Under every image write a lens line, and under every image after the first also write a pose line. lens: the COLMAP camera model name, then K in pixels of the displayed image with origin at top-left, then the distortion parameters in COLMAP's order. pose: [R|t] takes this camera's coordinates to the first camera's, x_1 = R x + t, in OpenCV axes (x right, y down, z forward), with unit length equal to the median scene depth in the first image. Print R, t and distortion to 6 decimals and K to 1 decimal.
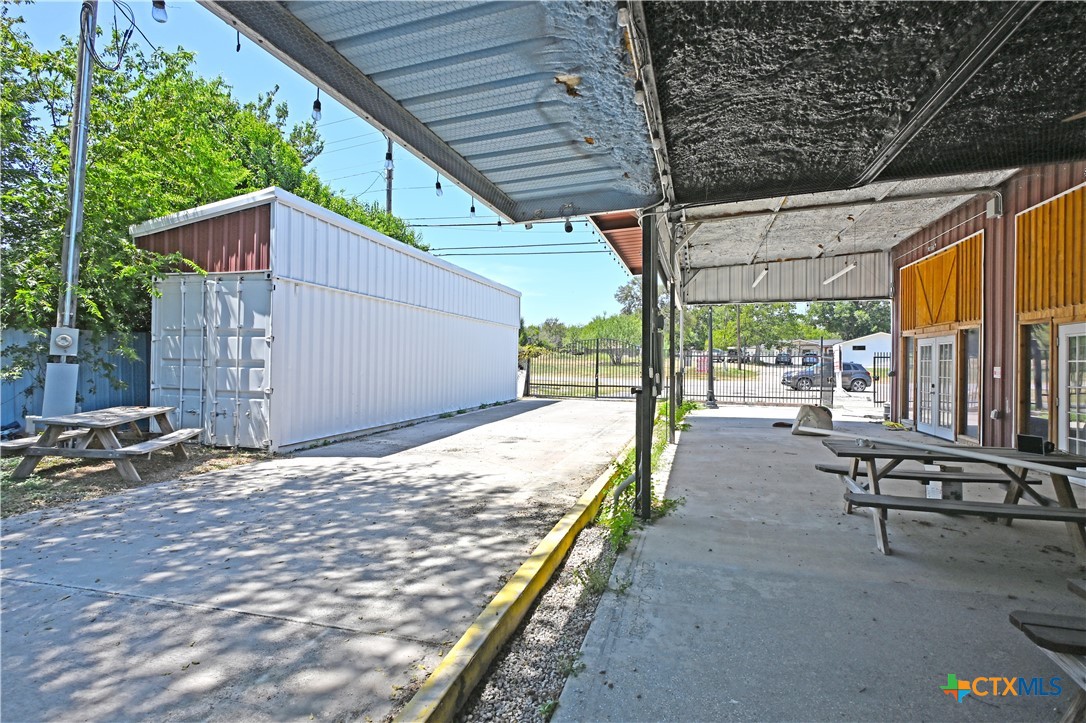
lens RADIAL K [[528.8, 0, 545.4], [0, 528.8, 361.7], [0, 0, 1]] dist [-0.001781, 0.000995]
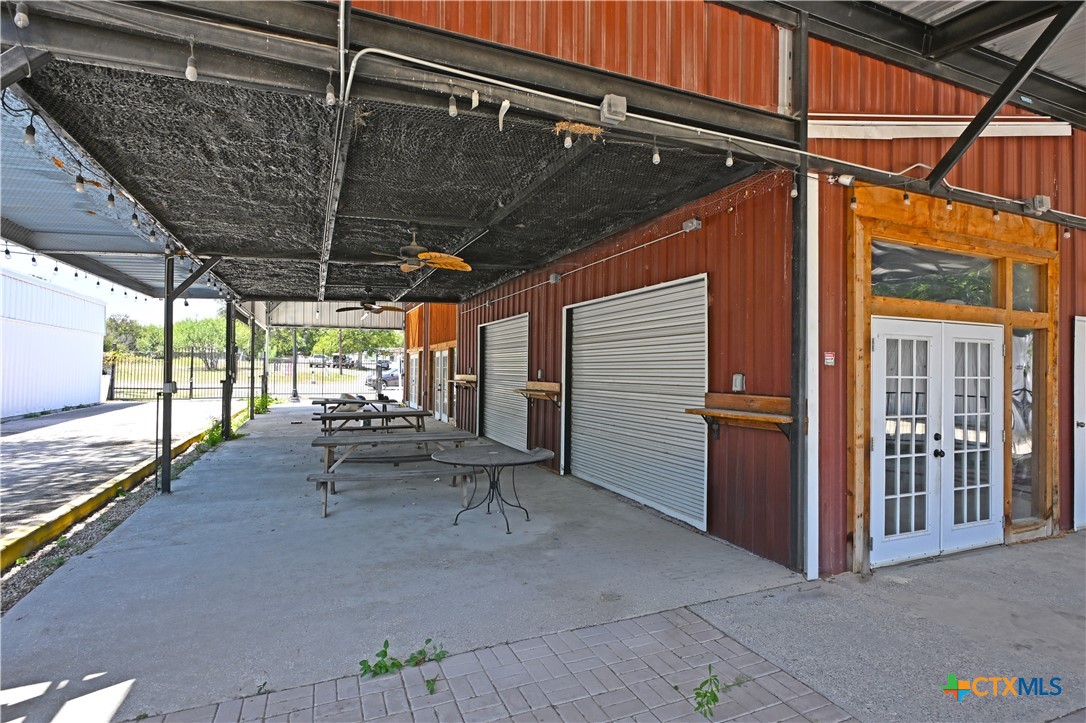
lens RADIAL K [[571.6, 0, 566.2], [0, 571.6, 363.9], [0, 0, 1]] dist [-0.002440, -0.000477]
pose [[0.771527, 0.005223, 0.636176, -0.063009], [-0.001990, 0.999981, -0.005796, -0.001291], [-0.636194, 0.003205, 0.771522, -0.464762]]
